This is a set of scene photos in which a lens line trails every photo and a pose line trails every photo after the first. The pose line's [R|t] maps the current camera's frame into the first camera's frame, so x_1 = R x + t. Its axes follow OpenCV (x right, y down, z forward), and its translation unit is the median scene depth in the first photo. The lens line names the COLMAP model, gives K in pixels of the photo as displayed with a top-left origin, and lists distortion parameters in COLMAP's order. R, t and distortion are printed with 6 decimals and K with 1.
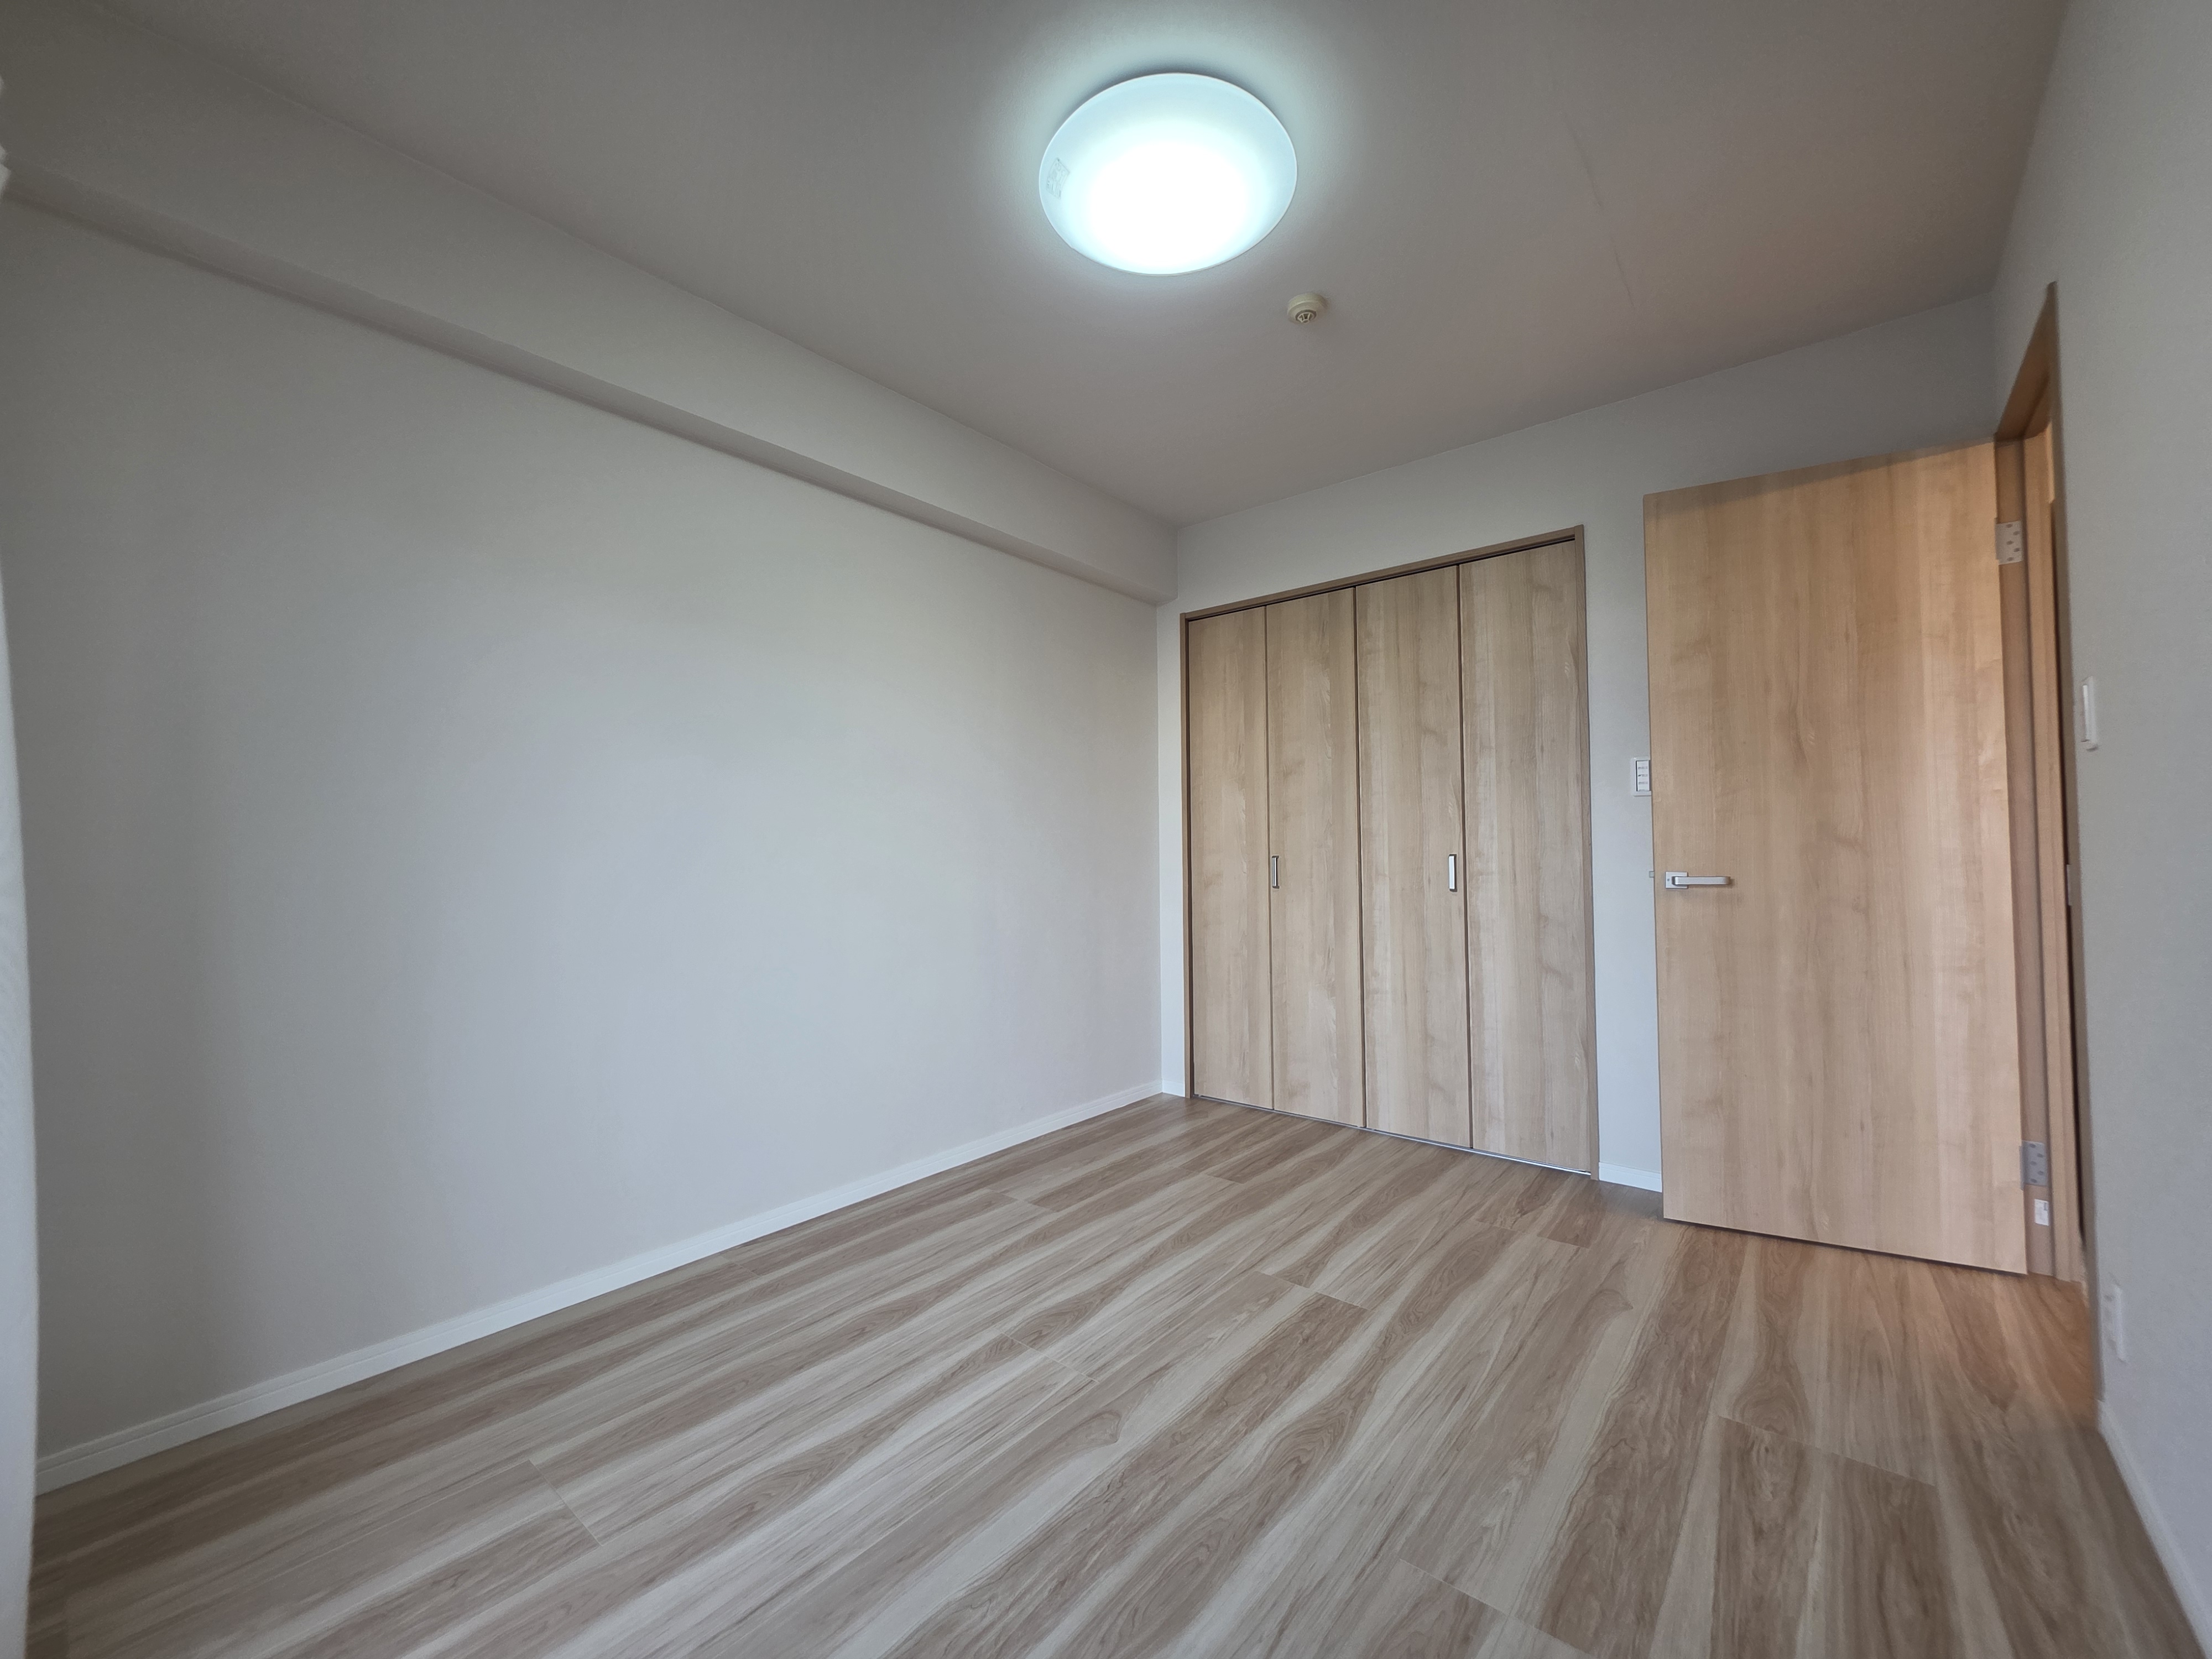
lens RADIAL K [[885.0, 0, 1098.2], [0, 885.0, 831.8], [0, 0, 1]] dist [0.000058, 0.000166]
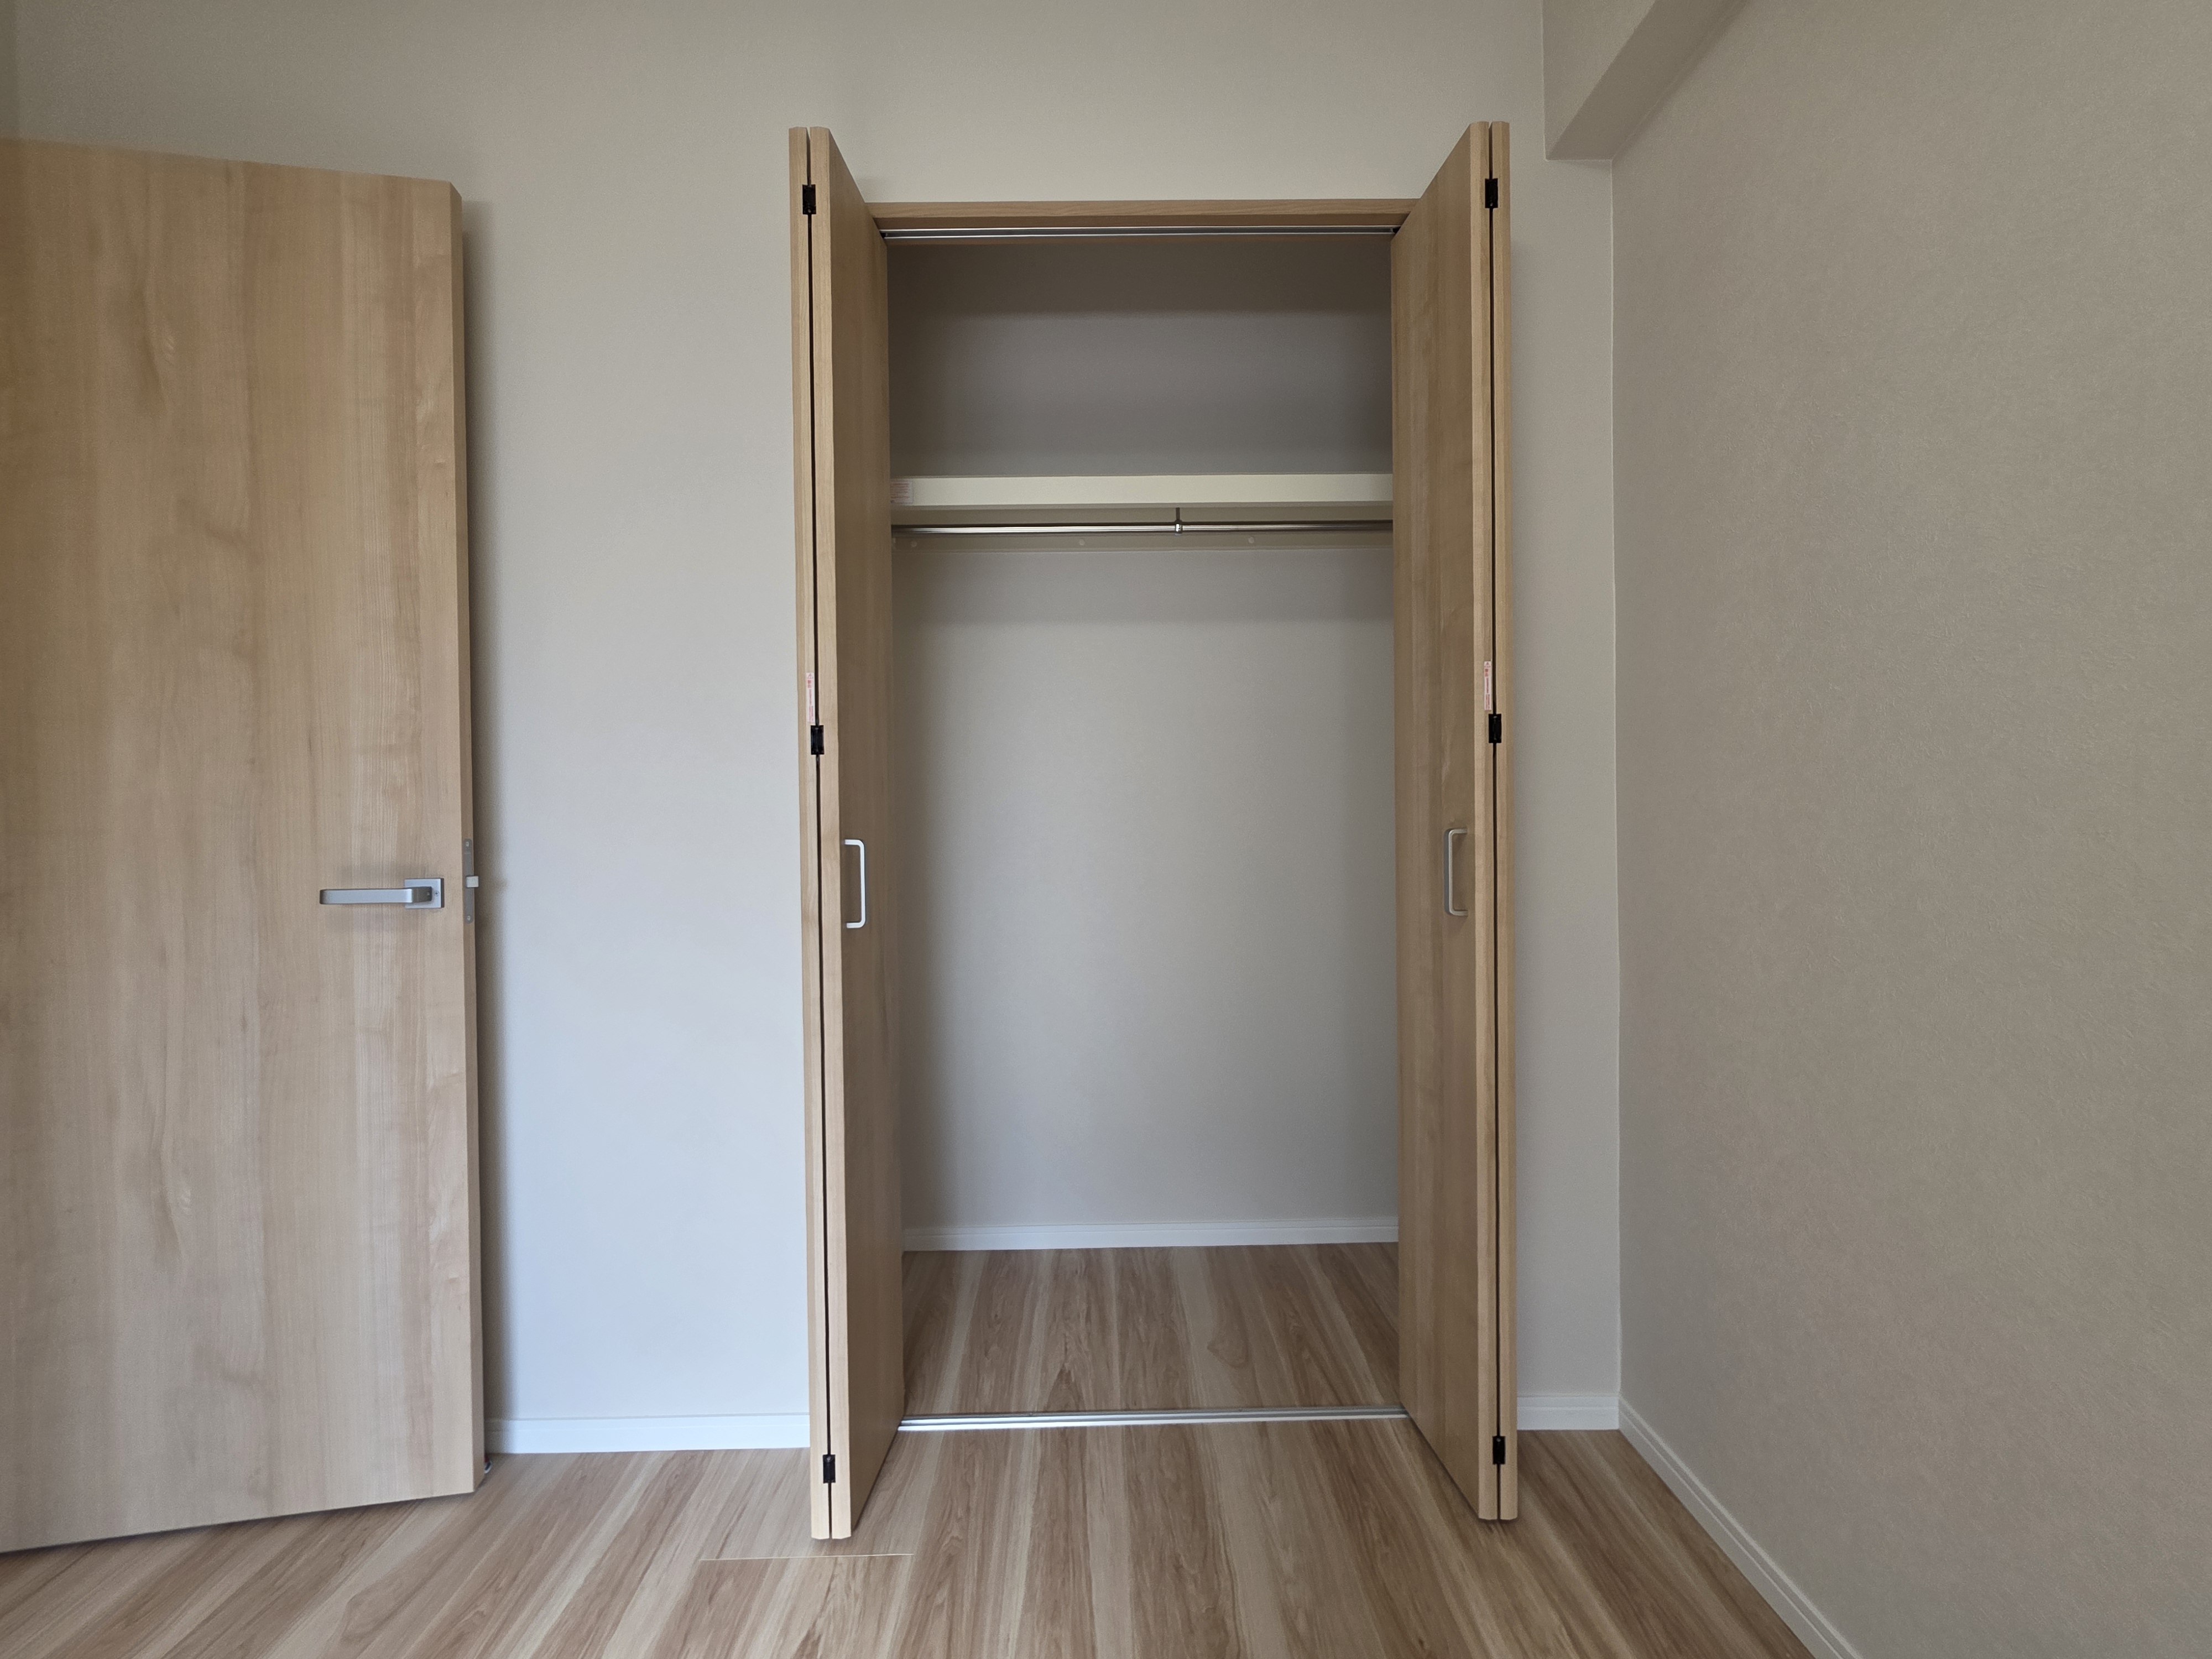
lens RADIAL K [[885.0, 0, 1104.0], [0, 885.0, 825.4], [0, 0, 1]] dist [0.000058, 0.000166]
pose [[0.788207, -0.009164, 0.615342, 0.947838], [-0.008567, 0.999629, 0.025861, 0.180817], [-0.615351, -0.025655, 0.787836, 0.192998]]
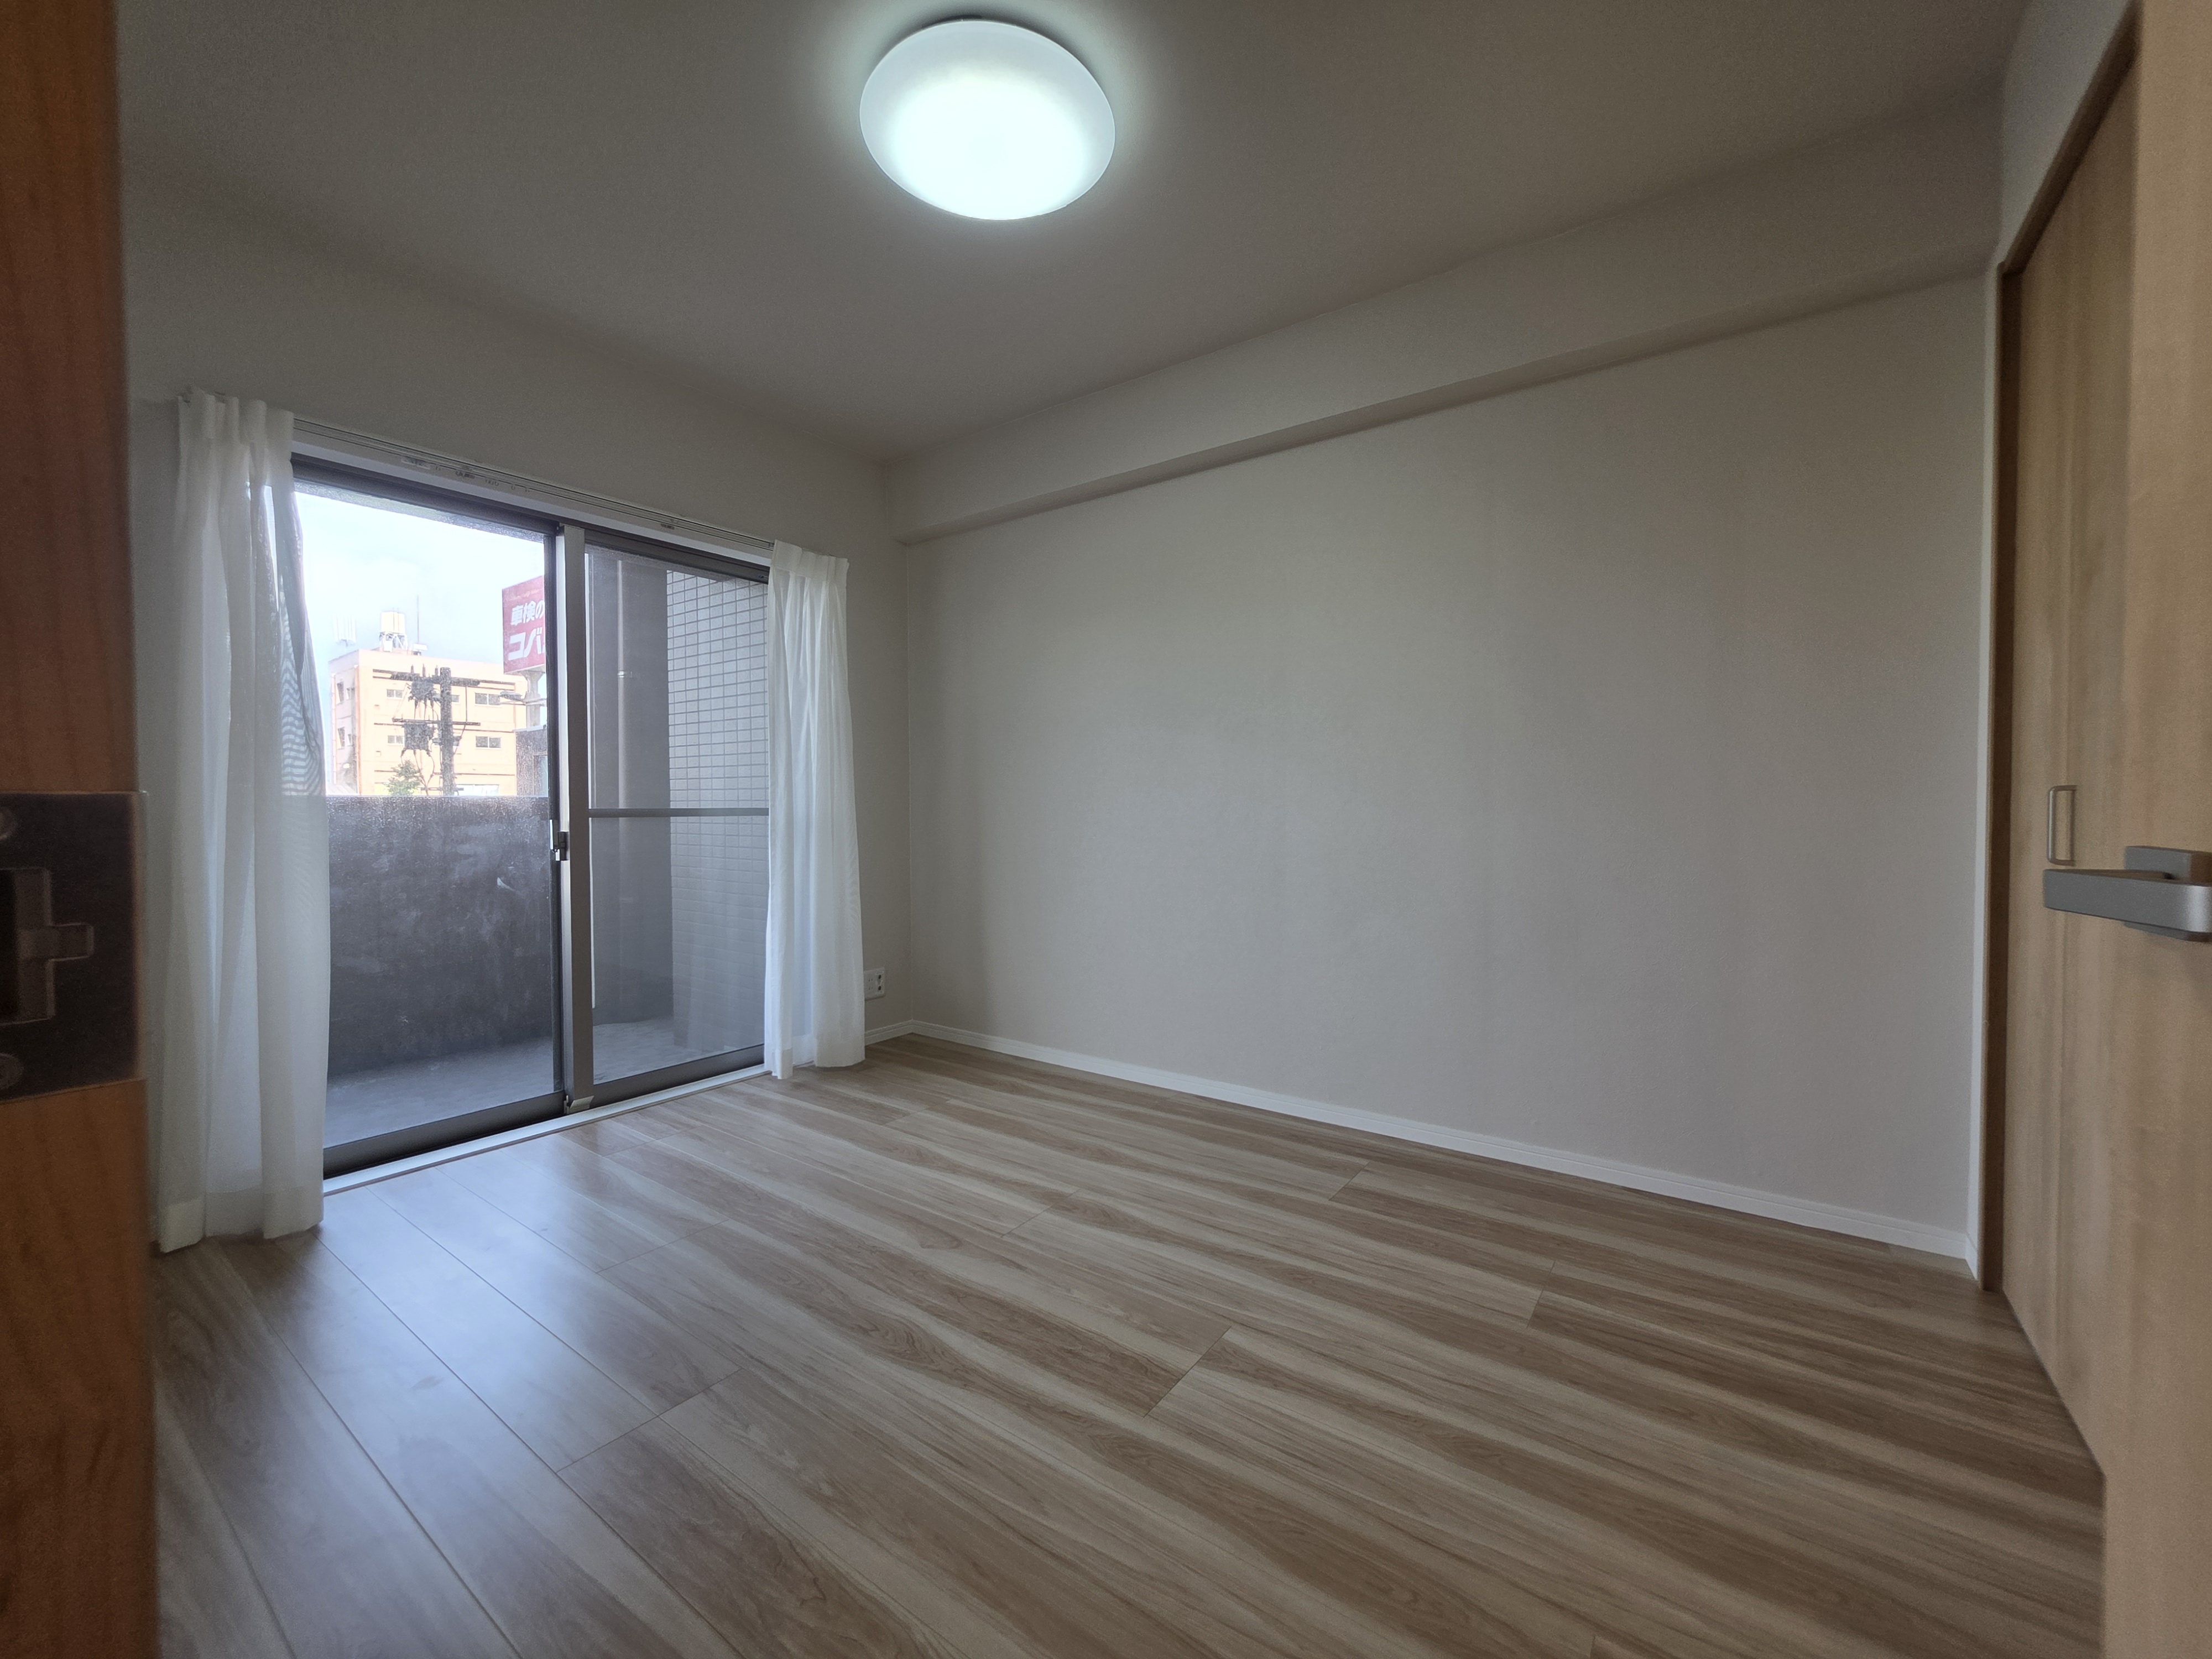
lens RADIAL K [[885.0, 0, 1091.1], [0, 885.0, 814.0], [0, 0, 1]] dist [0.000058, 0.000166]
pose [[0.067105, 0.017109, -0.997599, 0.904265], [0.028940, 0.999399, 0.019087, 0.033264], [0.997326, -0.030152, 0.066569, 0.820005]]
